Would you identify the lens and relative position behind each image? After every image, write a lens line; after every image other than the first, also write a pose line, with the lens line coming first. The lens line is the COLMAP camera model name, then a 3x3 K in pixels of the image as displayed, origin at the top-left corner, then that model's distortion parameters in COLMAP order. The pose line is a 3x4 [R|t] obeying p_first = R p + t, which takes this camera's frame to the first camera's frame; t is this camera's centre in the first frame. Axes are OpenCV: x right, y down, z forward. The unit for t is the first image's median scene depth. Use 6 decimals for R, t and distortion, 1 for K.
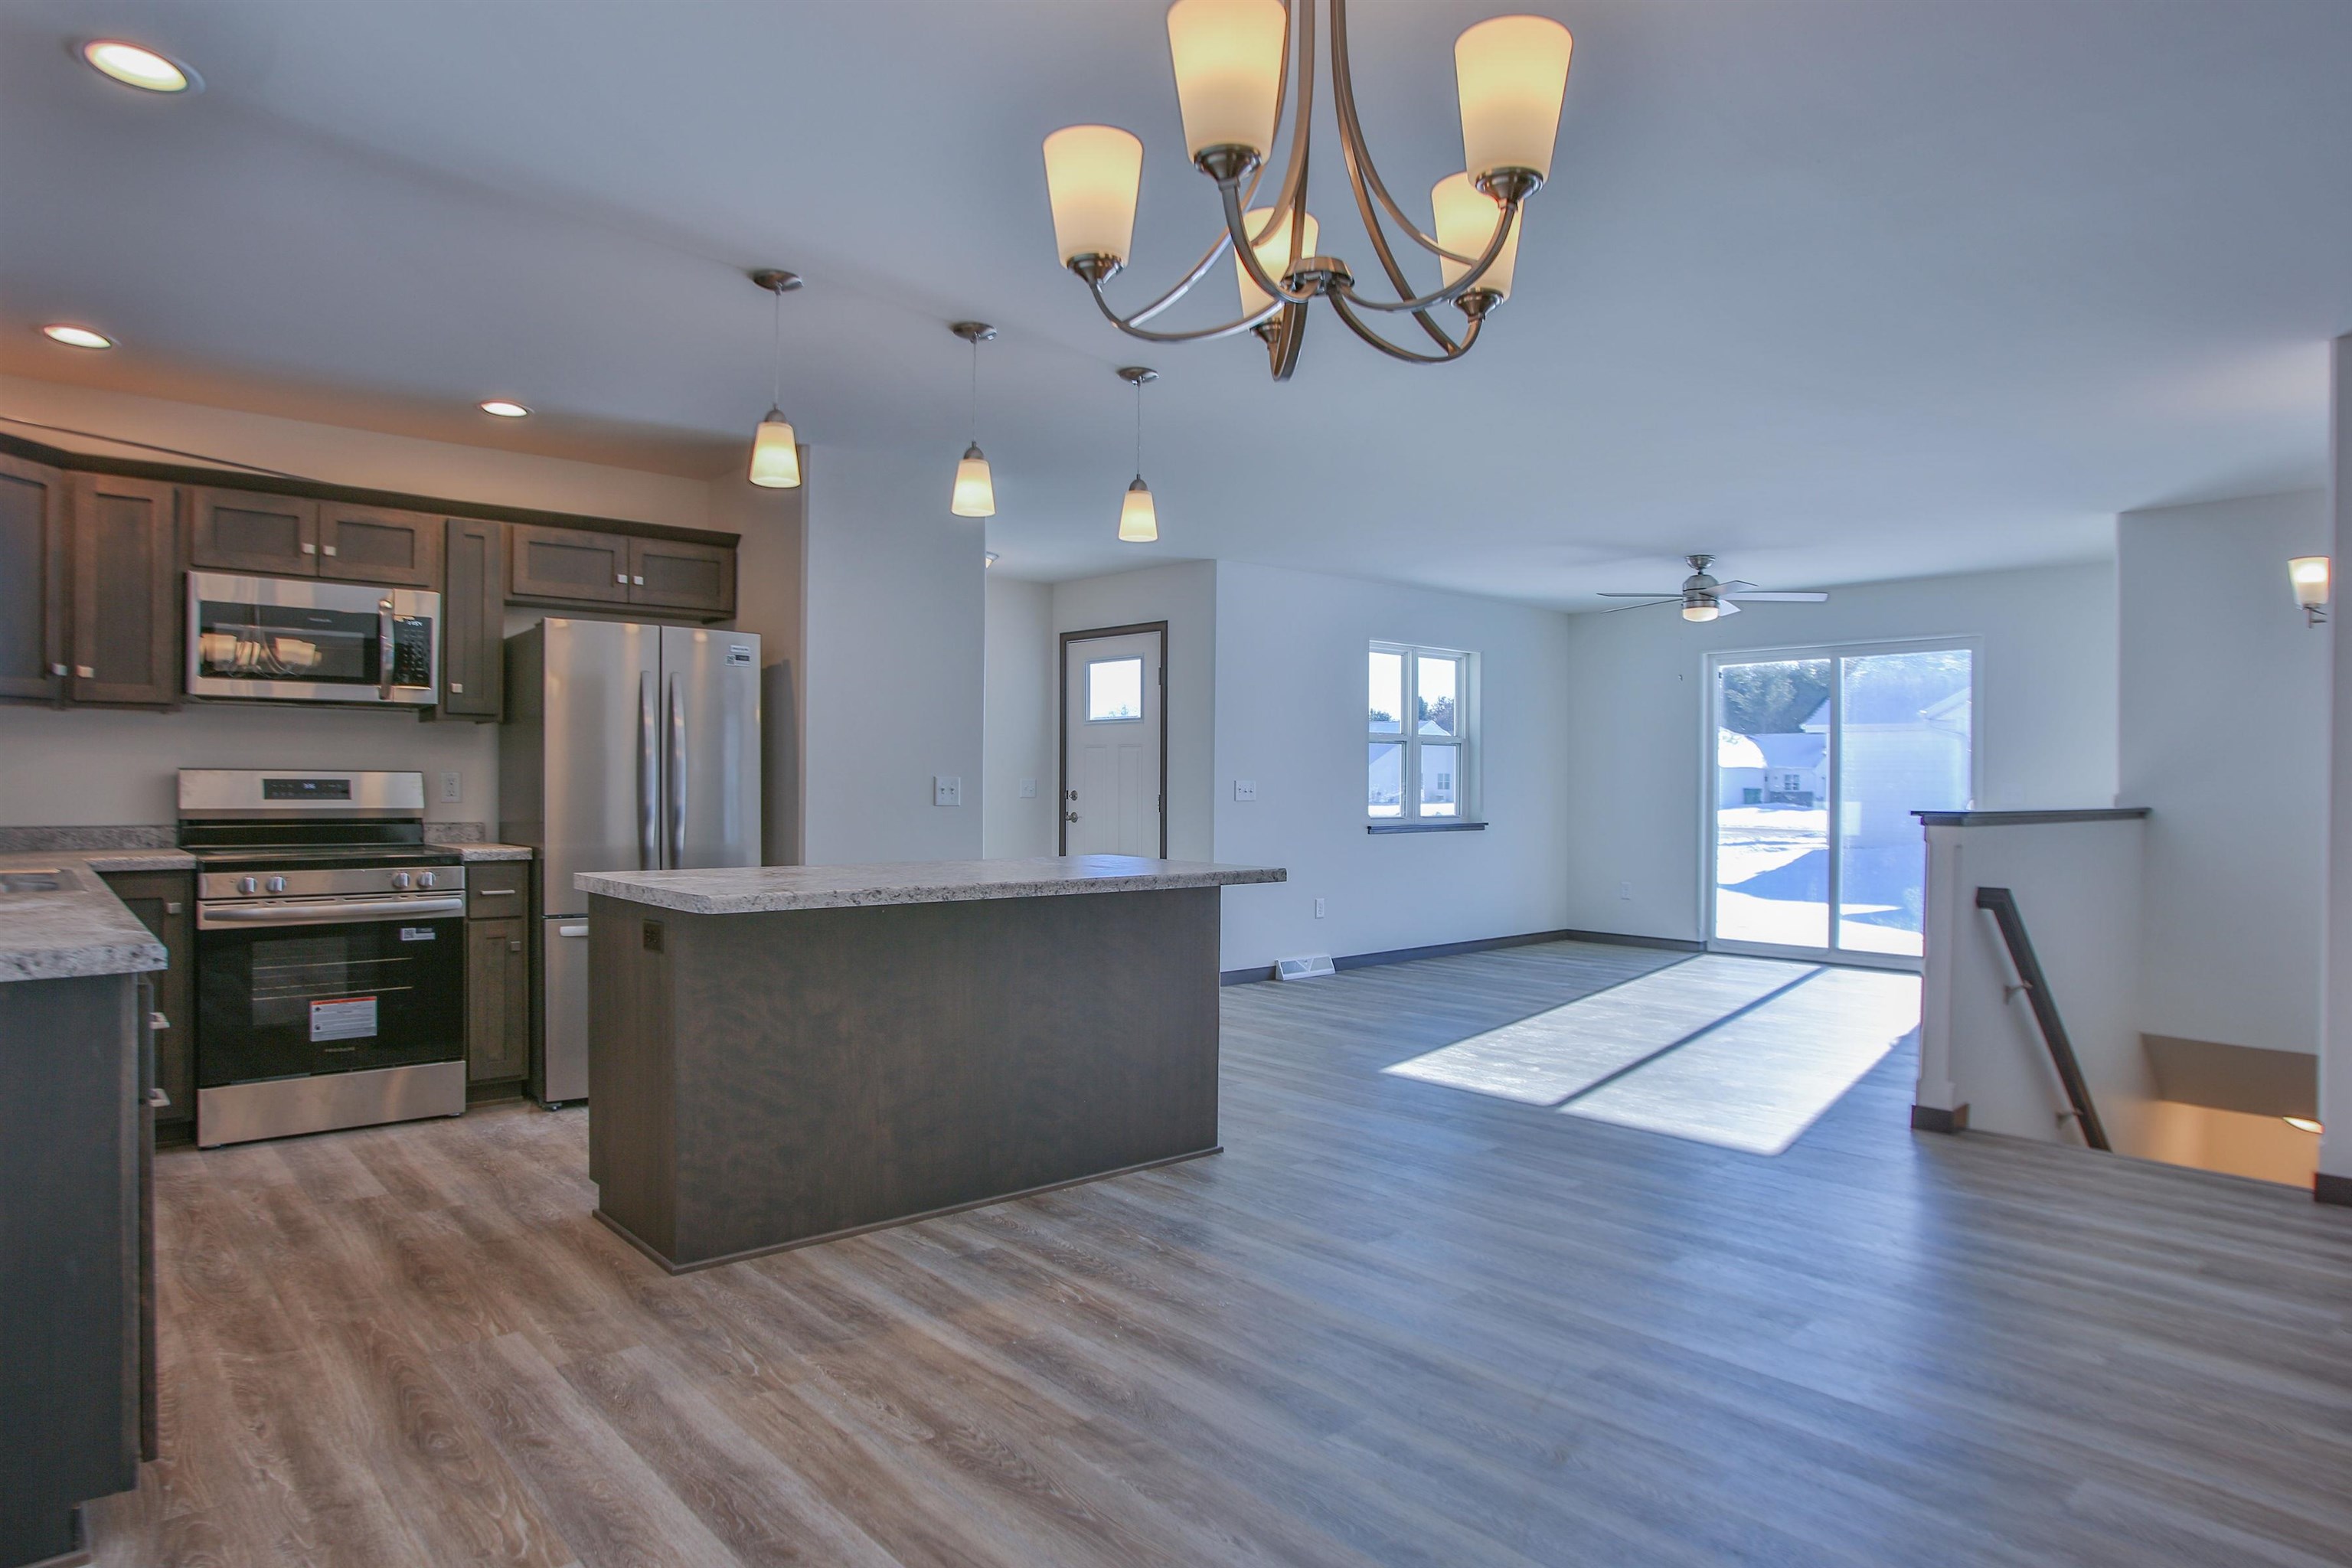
lens RADIAL K [[1380.3, 0, 1177.3], [0, 1380.3, 794.6], [0, 0, 1]] dist [-0.053046, 0.029509]
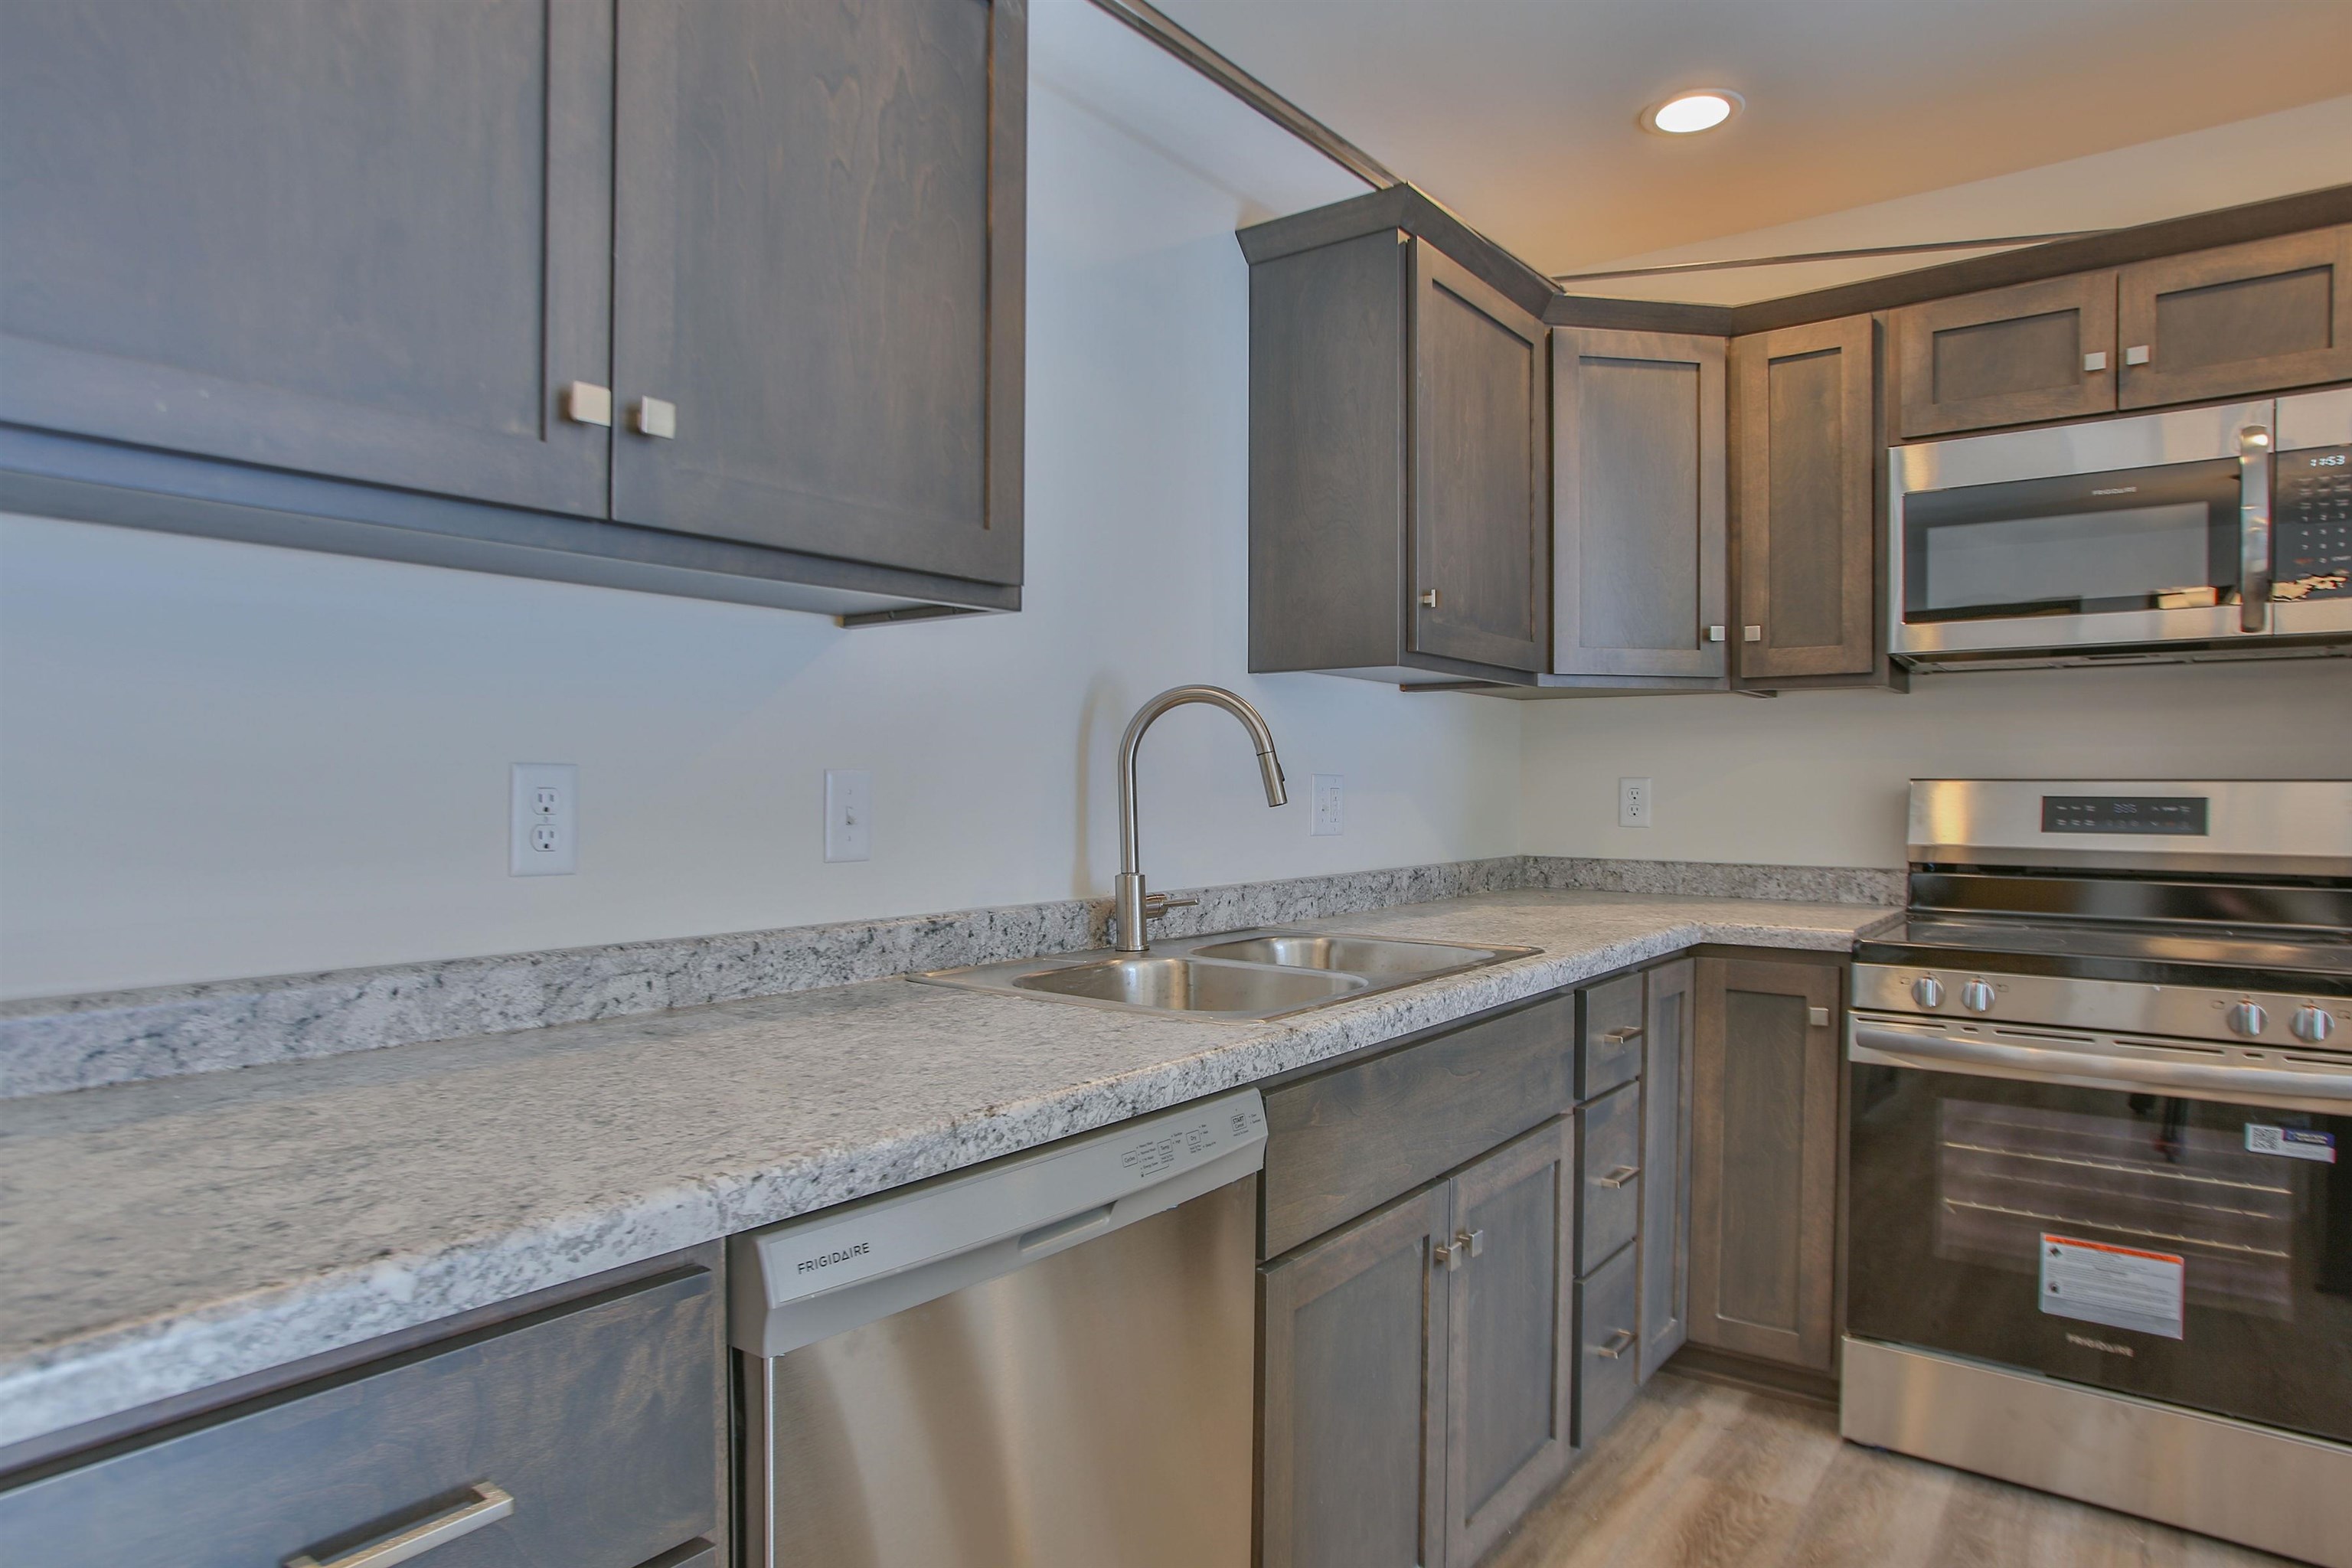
lens RADIAL K [[1380.3, 0, 1174.5], [0, 1380.3, 795.4], [0, 0, 1]] dist [-0.053046, 0.029509]
pose [[0.201982, 0.001811, -0.979388, -0.205978], [-0.010182, 0.999948, -0.000251, -0.008460], [0.979336, 0.010023, 0.201990, 0.572277]]
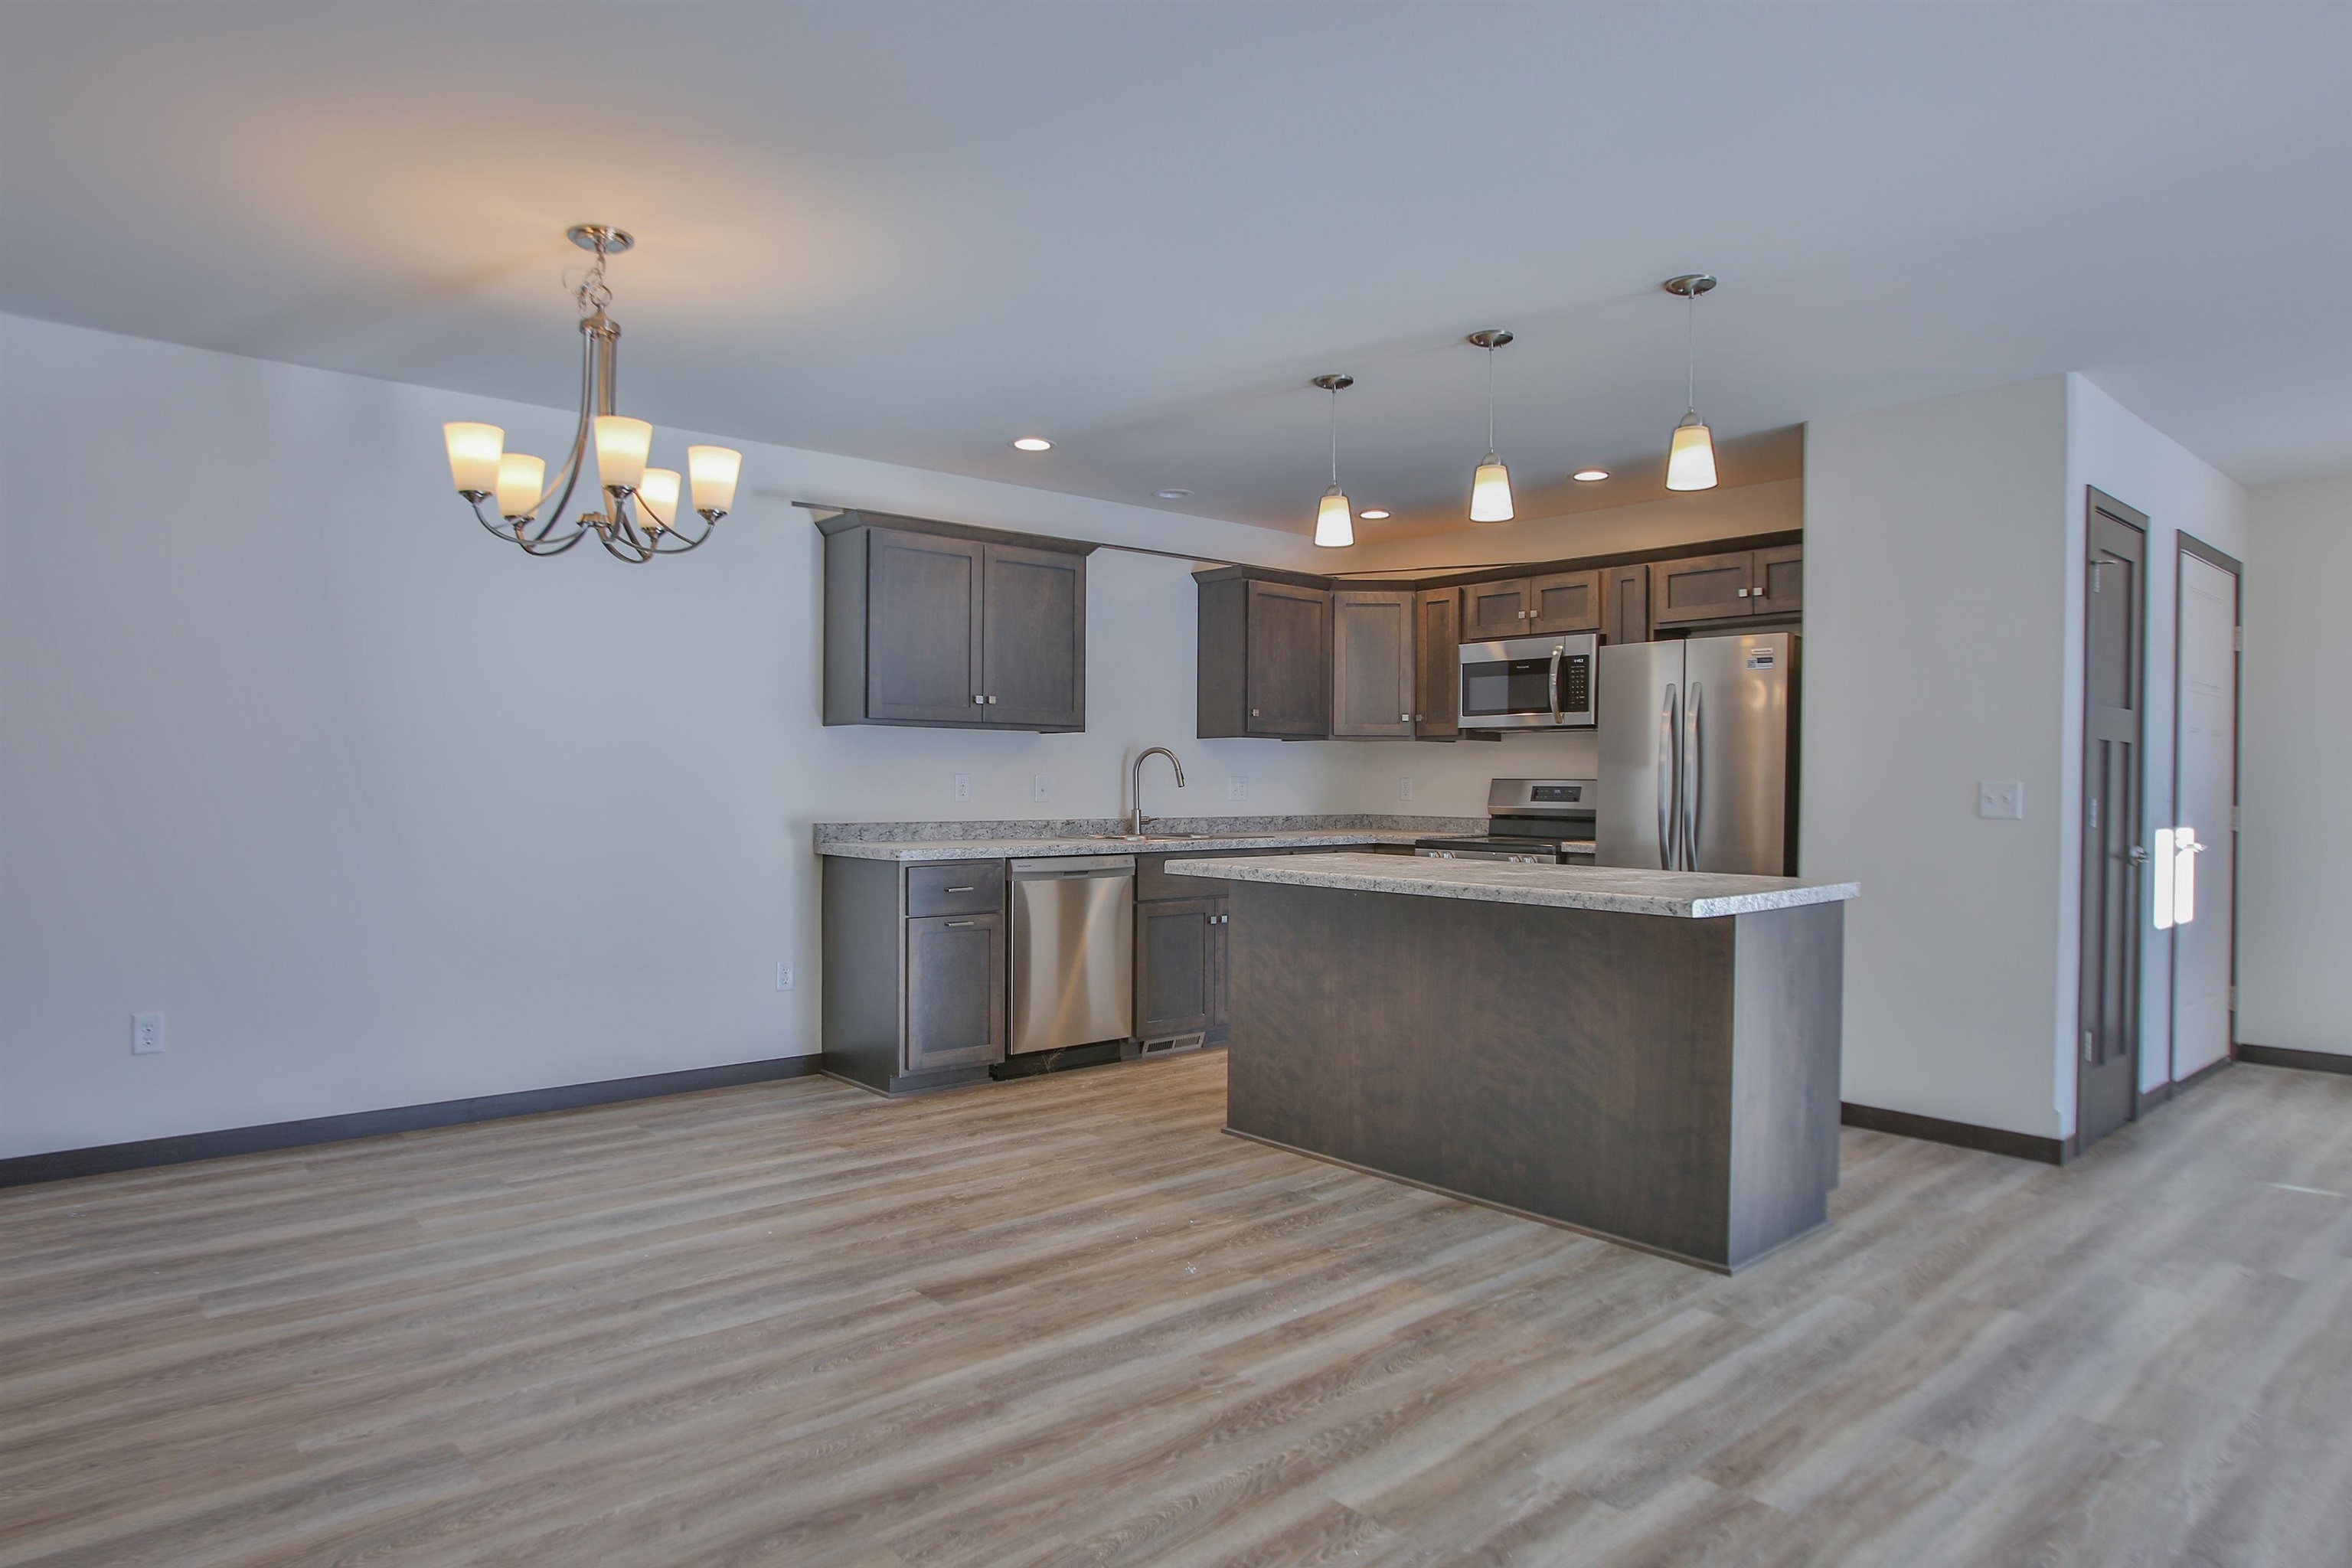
lens RADIAL K [[1380.3, 0, 1163.1], [0, 1380.3, 818.6], [0, 0, 1]] dist [-0.053046, 0.029509]
pose [[-0.009253, 0.019673, -0.999764, 0.777377], [-0.014385, 0.999700, 0.019805, -0.000819], [0.999854, 0.014565, -0.008967, 0.695760]]
